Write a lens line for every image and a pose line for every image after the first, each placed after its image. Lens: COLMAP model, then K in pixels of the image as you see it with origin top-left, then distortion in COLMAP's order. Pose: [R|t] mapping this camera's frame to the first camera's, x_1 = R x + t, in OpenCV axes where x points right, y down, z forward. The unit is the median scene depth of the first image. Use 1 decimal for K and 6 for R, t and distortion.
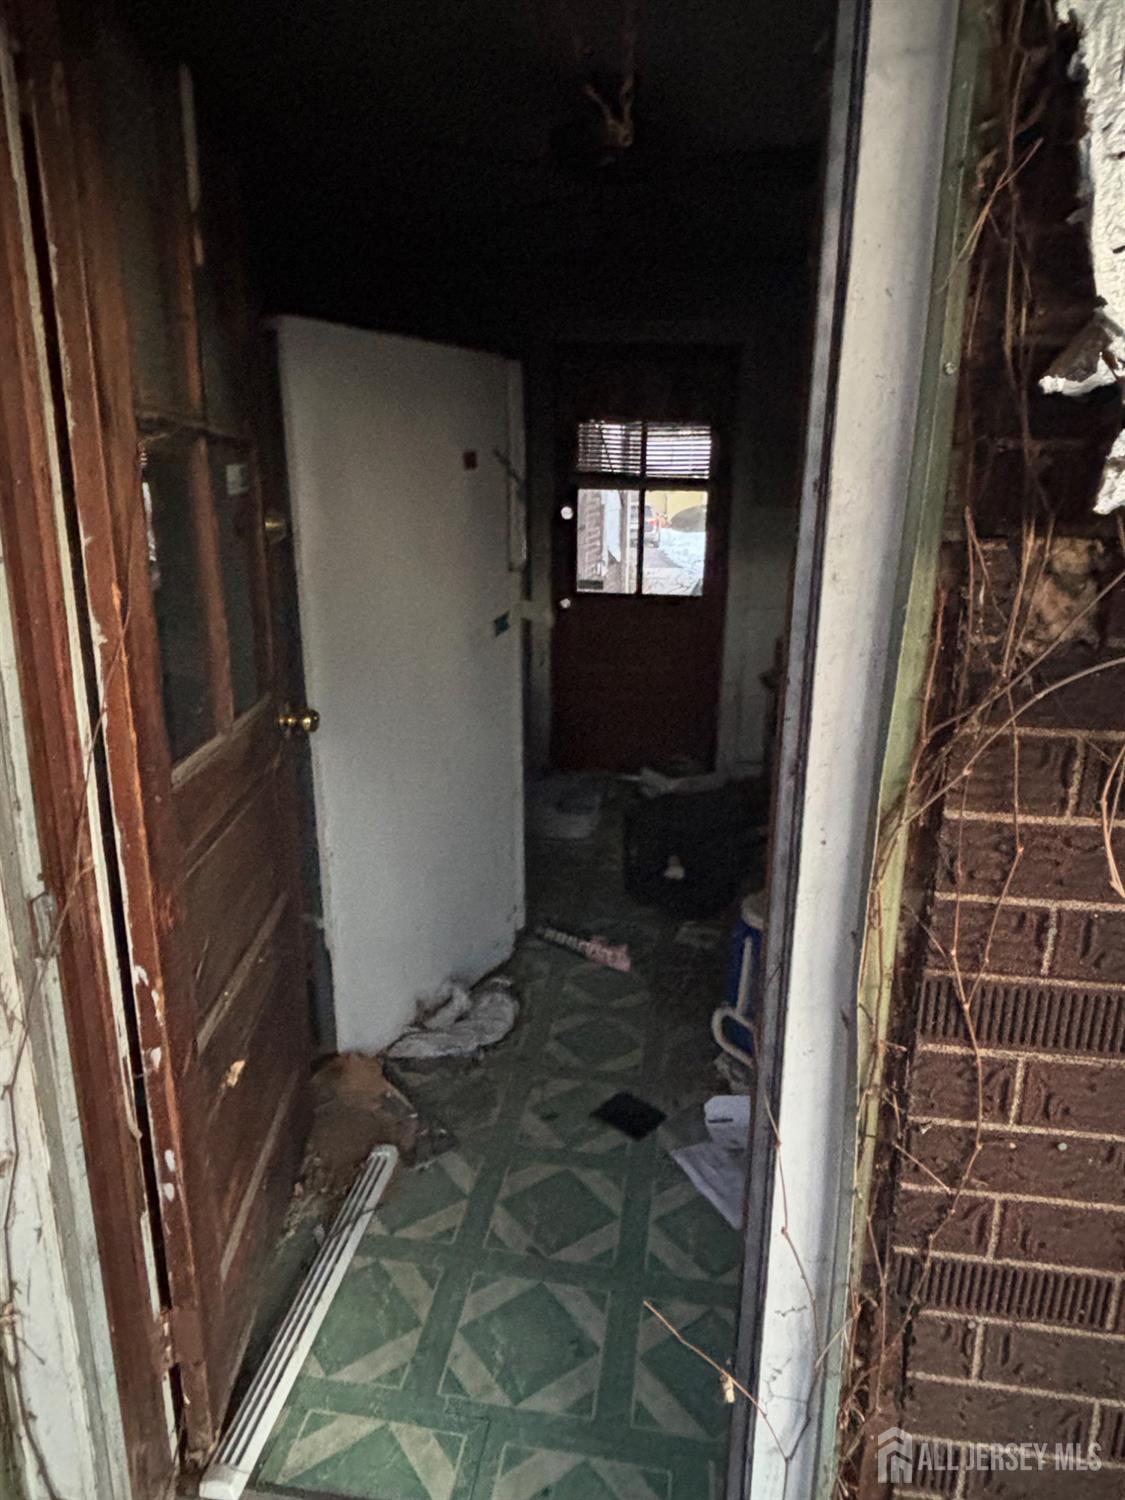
lens RADIAL K [[937.1, 0, 562.5], [0, 937.1, 750.0], [0, 0, 1]] dist [-0.001010, -0.001075]
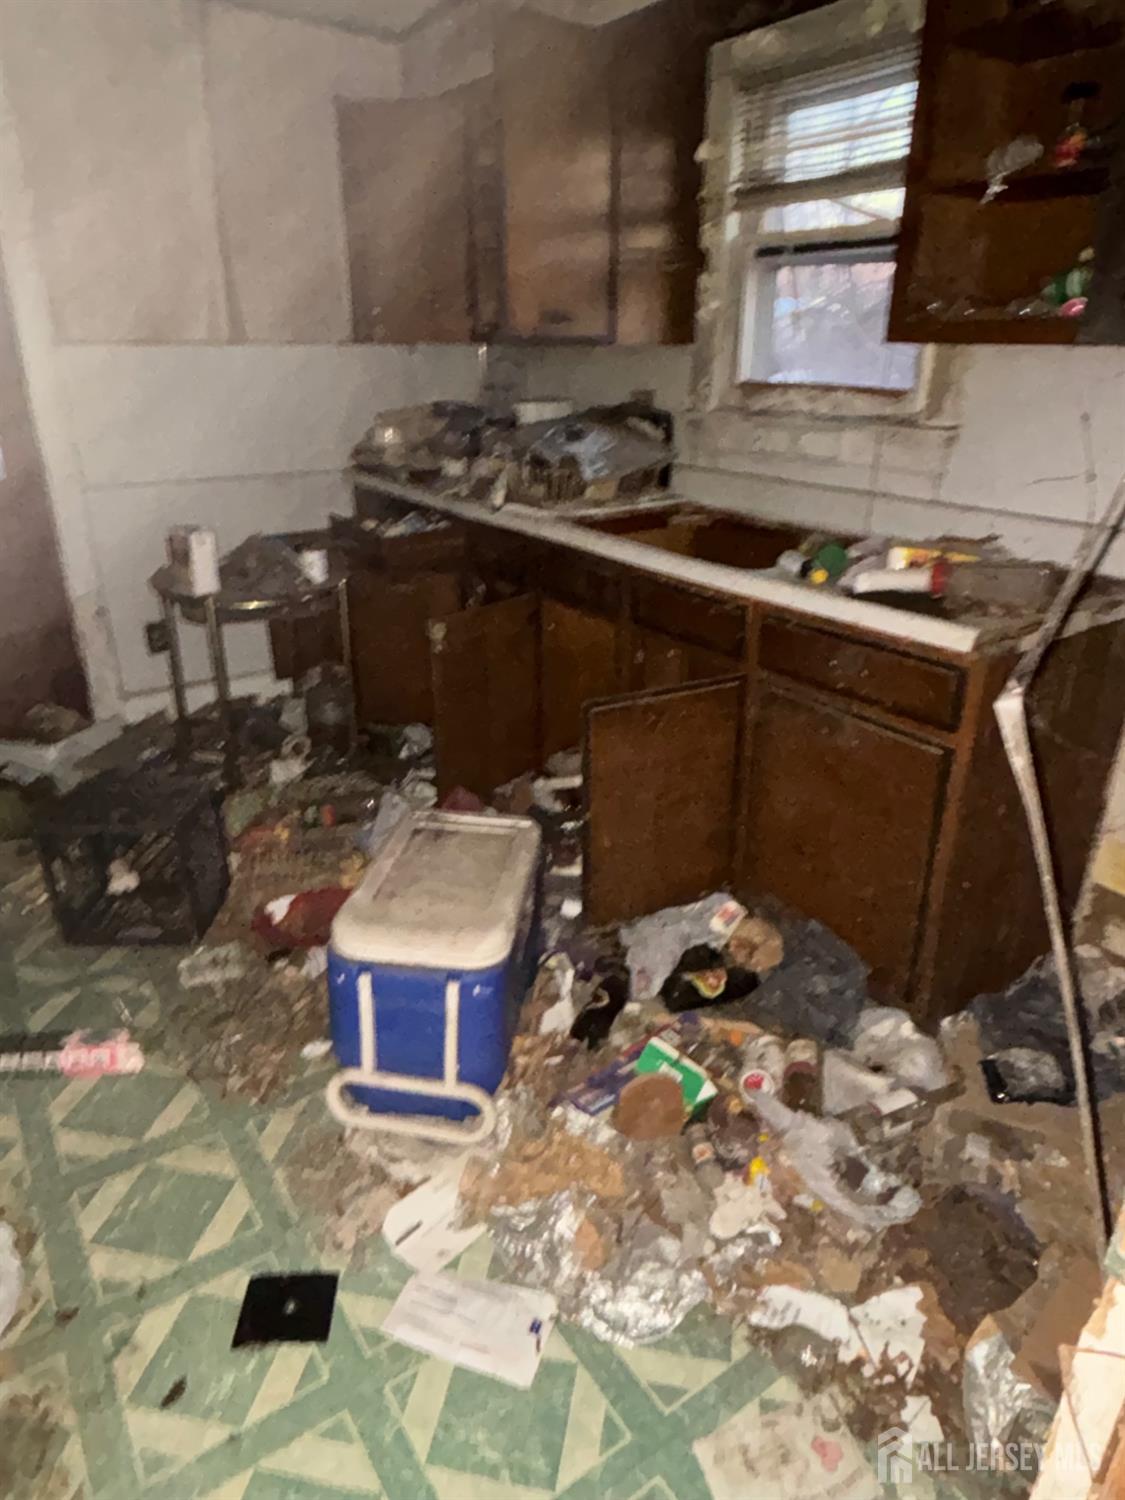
lens RADIAL K [[937.1, 0, 562.5], [0, 937.1, 750.0], [0, 0, 1]] dist [-0.001010, -0.001075]
pose [[0.719589, -0.278761, 0.635990, -0.078131], [0.178076, 0.959337, 0.219002, -0.074903], [-0.671178, -0.044337, 0.739969, 0.310697]]
